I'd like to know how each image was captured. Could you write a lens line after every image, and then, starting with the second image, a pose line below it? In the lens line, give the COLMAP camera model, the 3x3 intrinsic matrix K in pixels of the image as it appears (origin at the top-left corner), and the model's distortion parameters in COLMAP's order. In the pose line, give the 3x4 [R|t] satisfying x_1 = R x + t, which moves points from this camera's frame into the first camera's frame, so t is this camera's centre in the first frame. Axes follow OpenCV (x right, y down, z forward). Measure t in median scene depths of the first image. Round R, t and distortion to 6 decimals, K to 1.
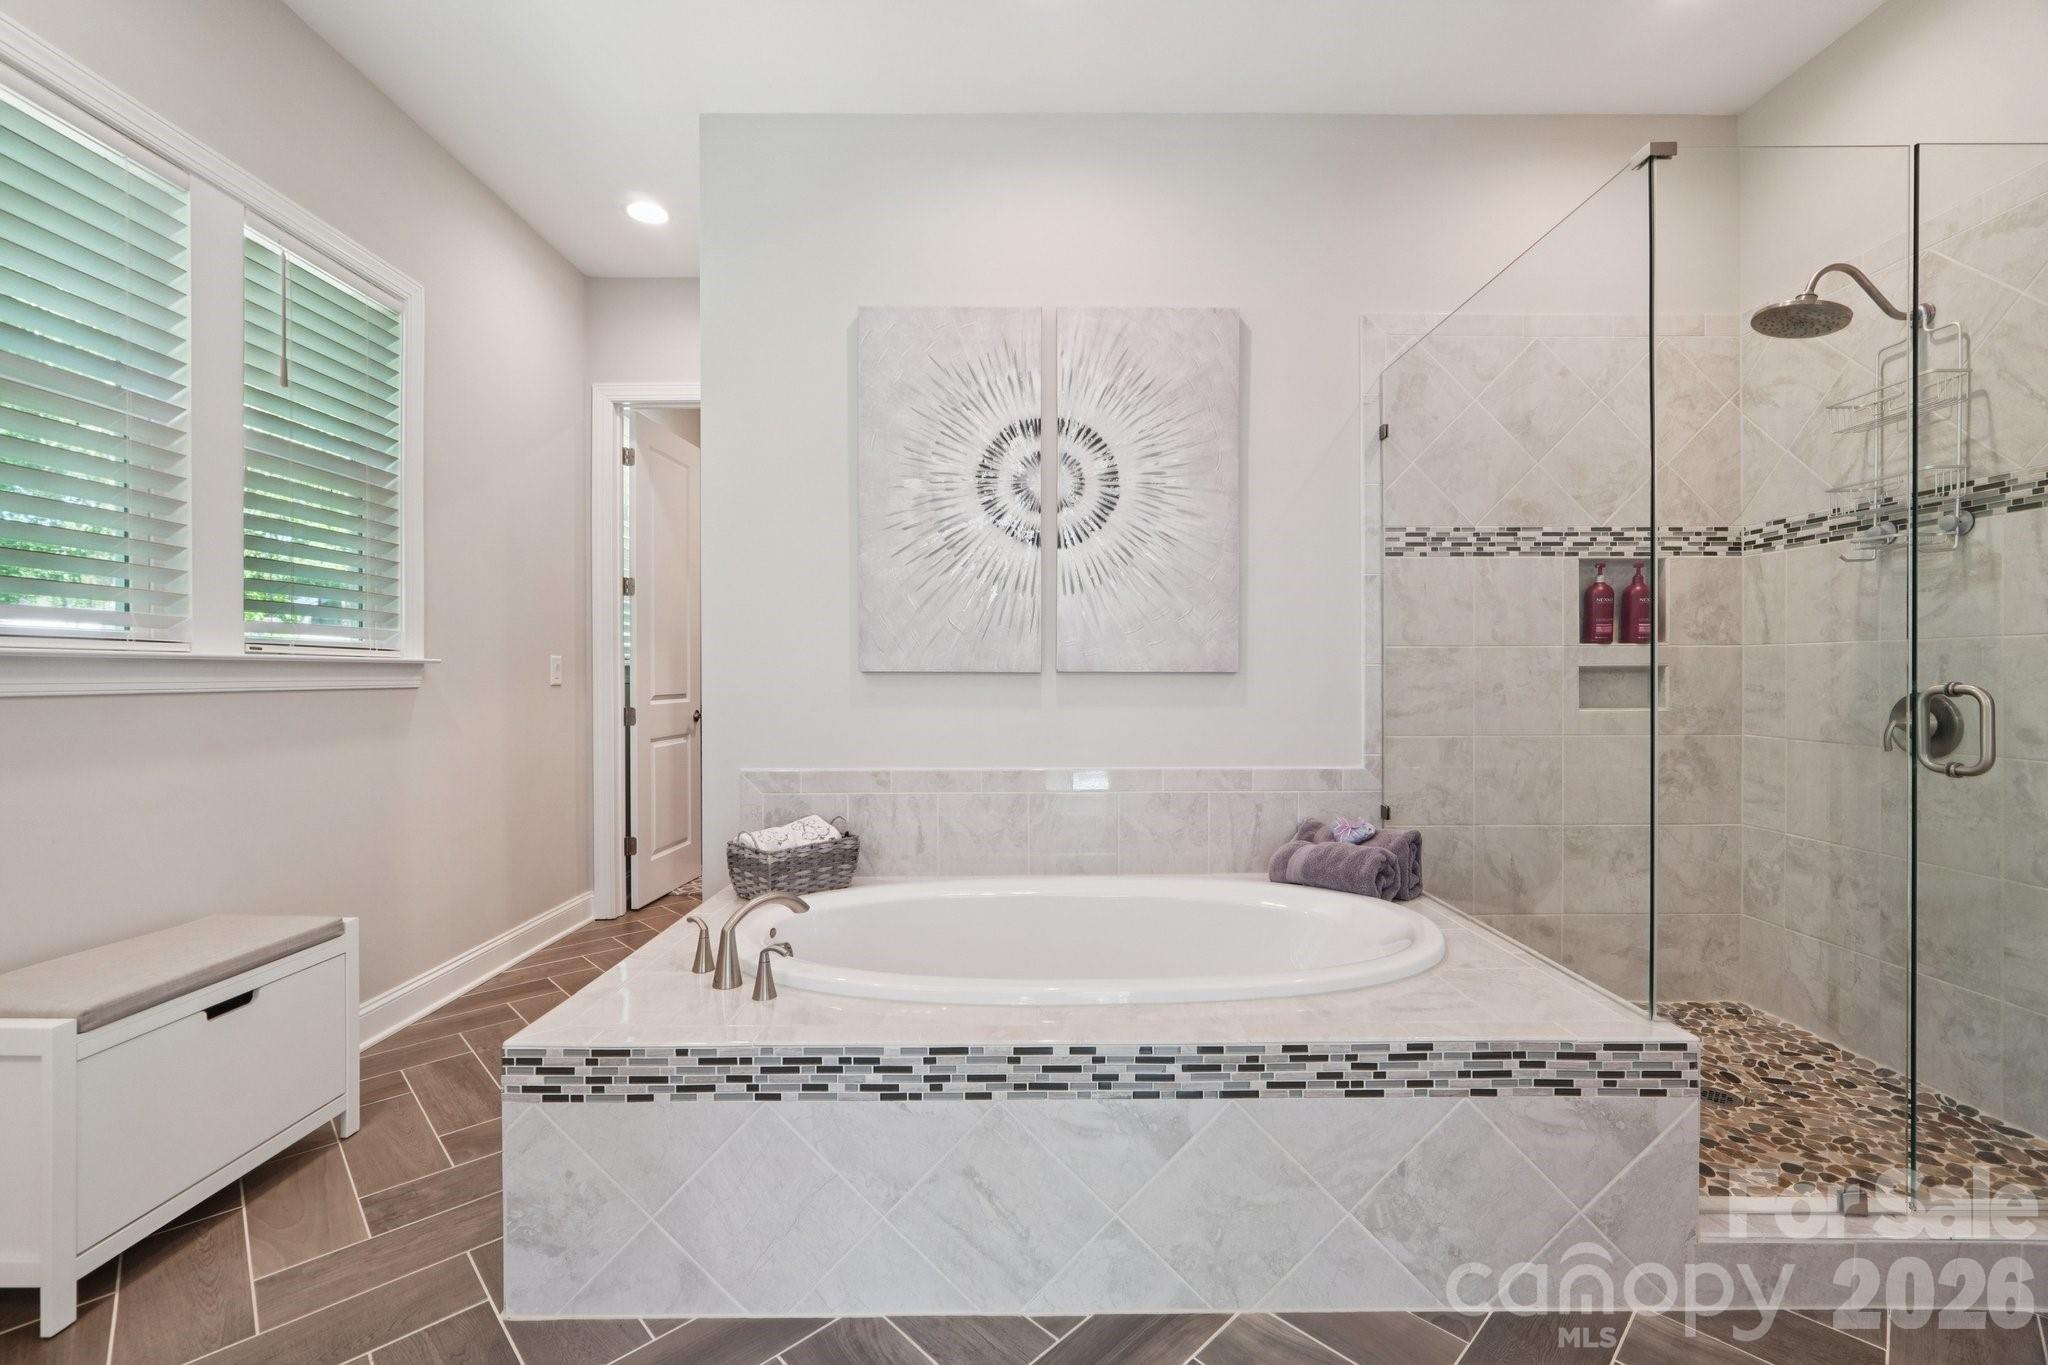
lens RADIAL K [[865.2, 0, 1030.4], [0, 865.2, 676.3], [0, 0, 1]] dist [-0.009160, 0.002852]
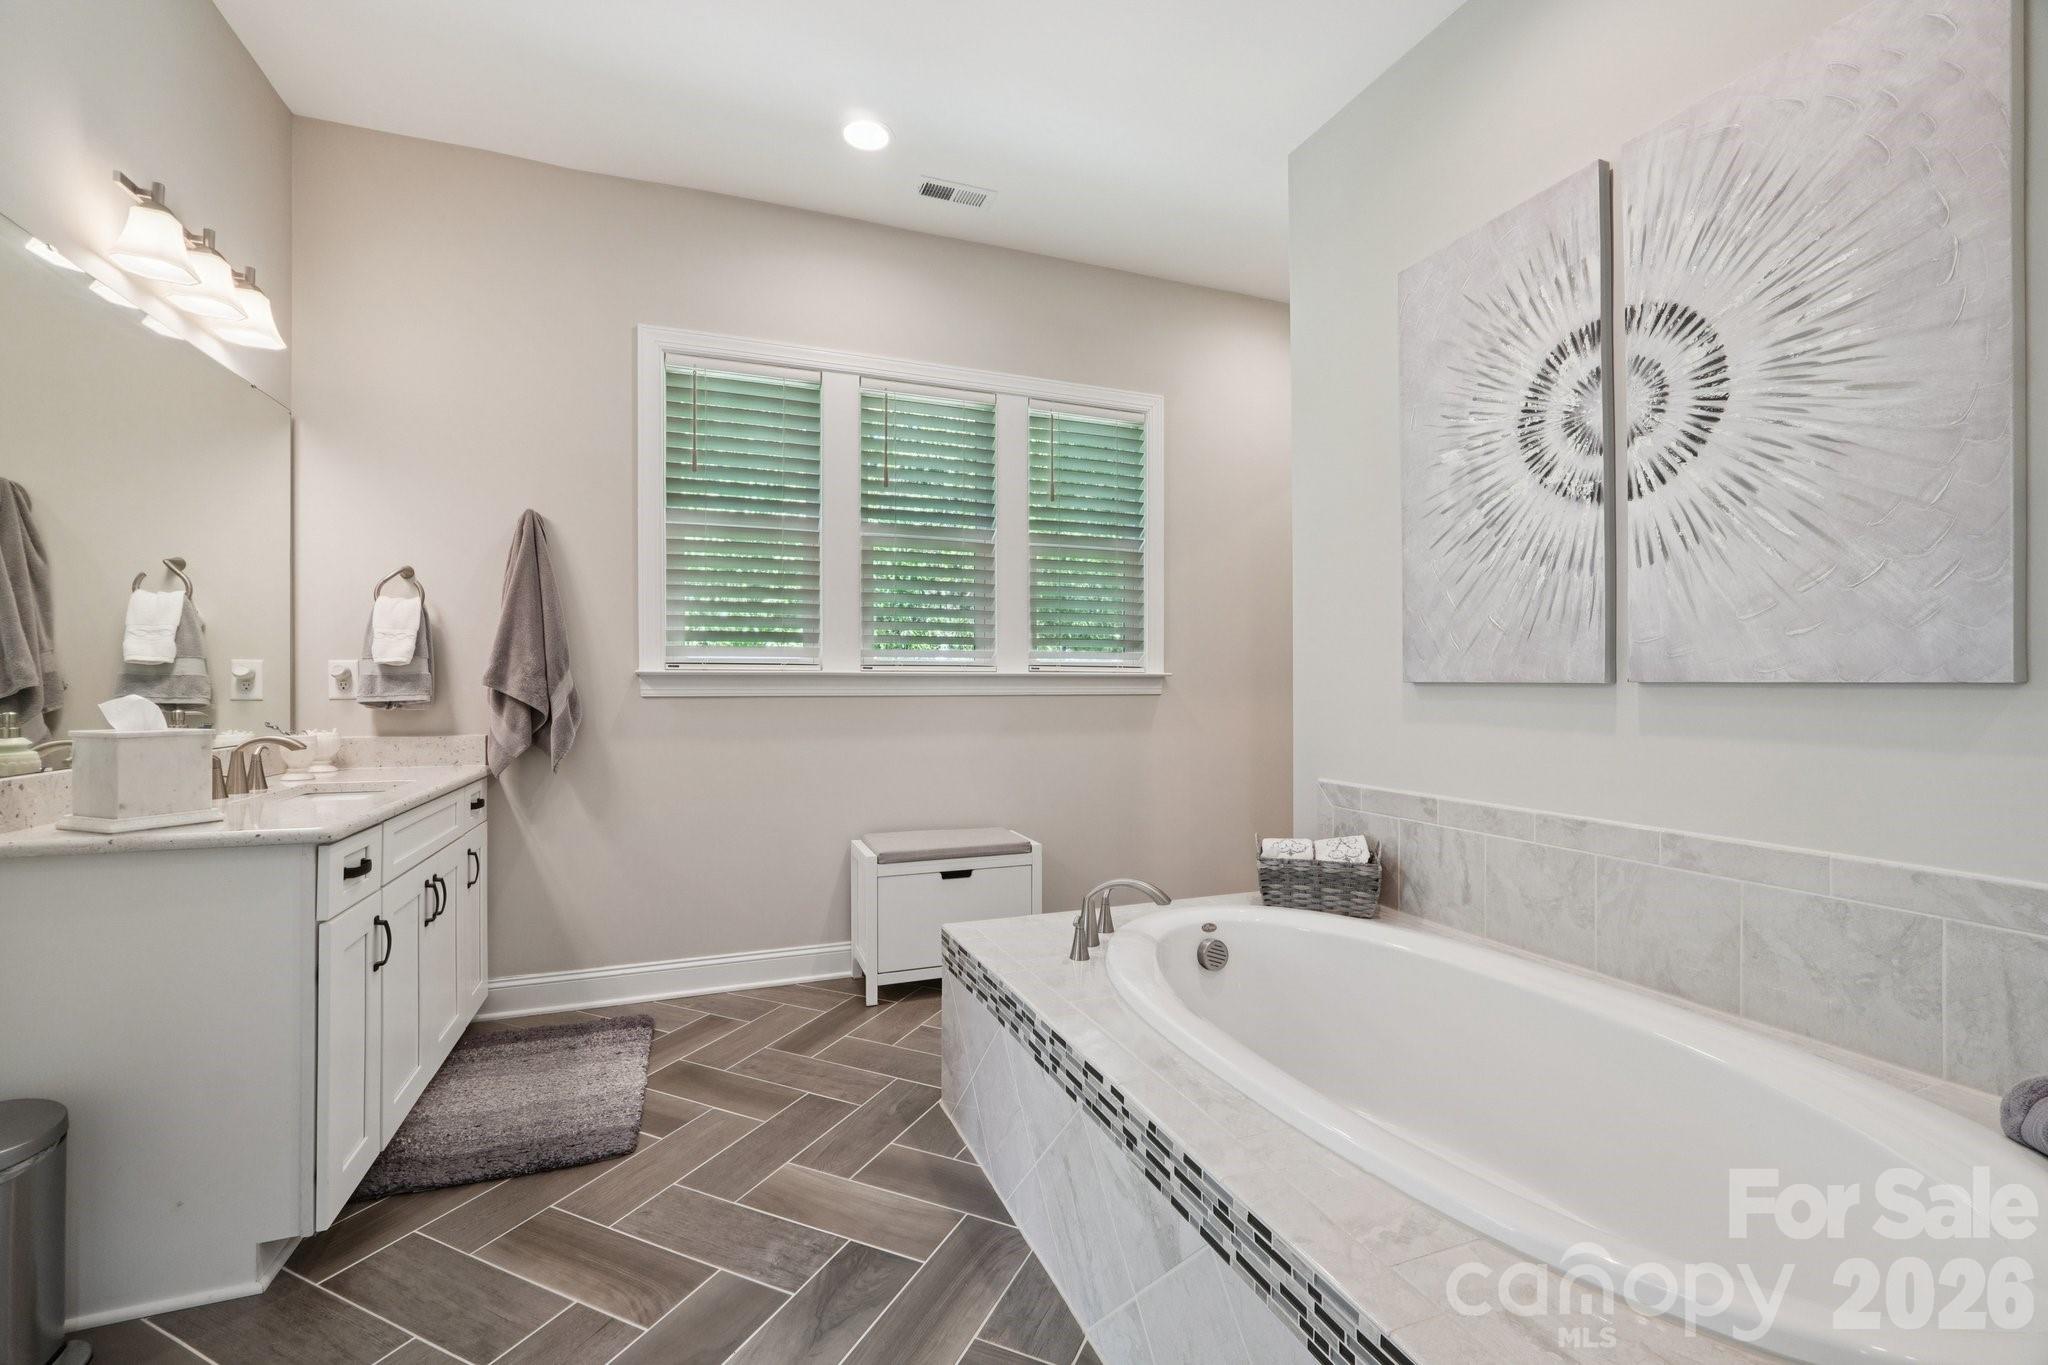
lens RADIAL K [[865.2, 0, 1022.9], [0, 865.2, 682.0], [0, 0, 1]] dist [-0.009160, 0.002852]
pose [[0.362420, -0.001100, -0.932014, 0.489162], [-0.002190, 0.999996, -0.002032, -0.003120], [0.932012, 0.002778, 0.362416, 0.314958]]
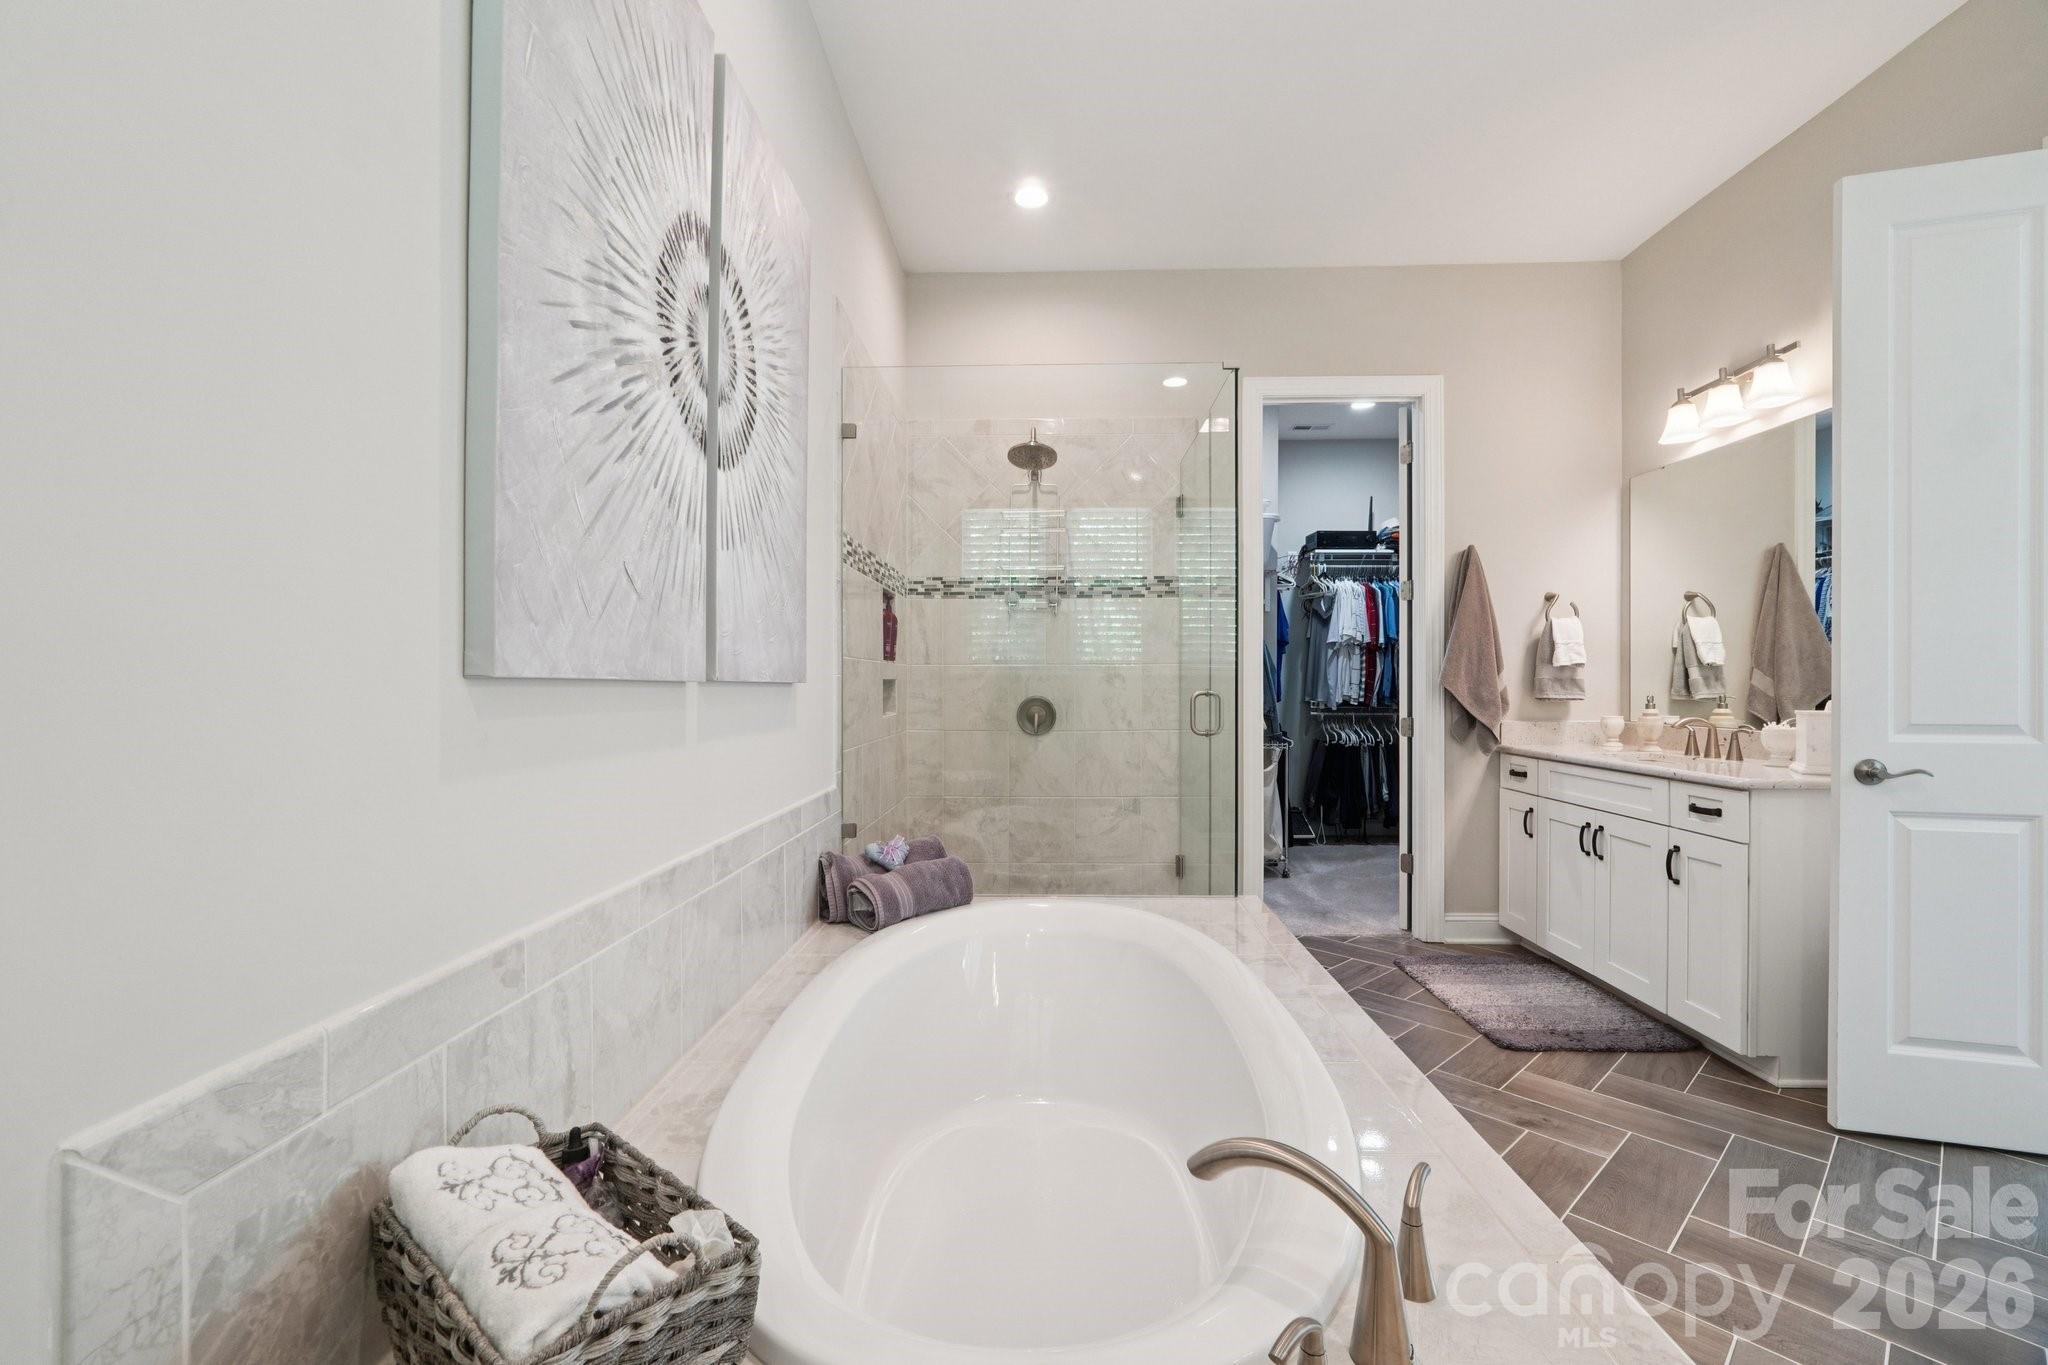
lens RADIAL K [[865.2, 0, 1026.1], [0, 865.2, 682.5], [0, 0, 1]] dist [-0.009160, 0.002852]
pose [[0.036956, 0.004240, 0.999308, -0.539412], [0.003368, 0.999985, -0.004368, -0.000518], [-0.999311, 0.003527, 0.036941, 0.774420]]
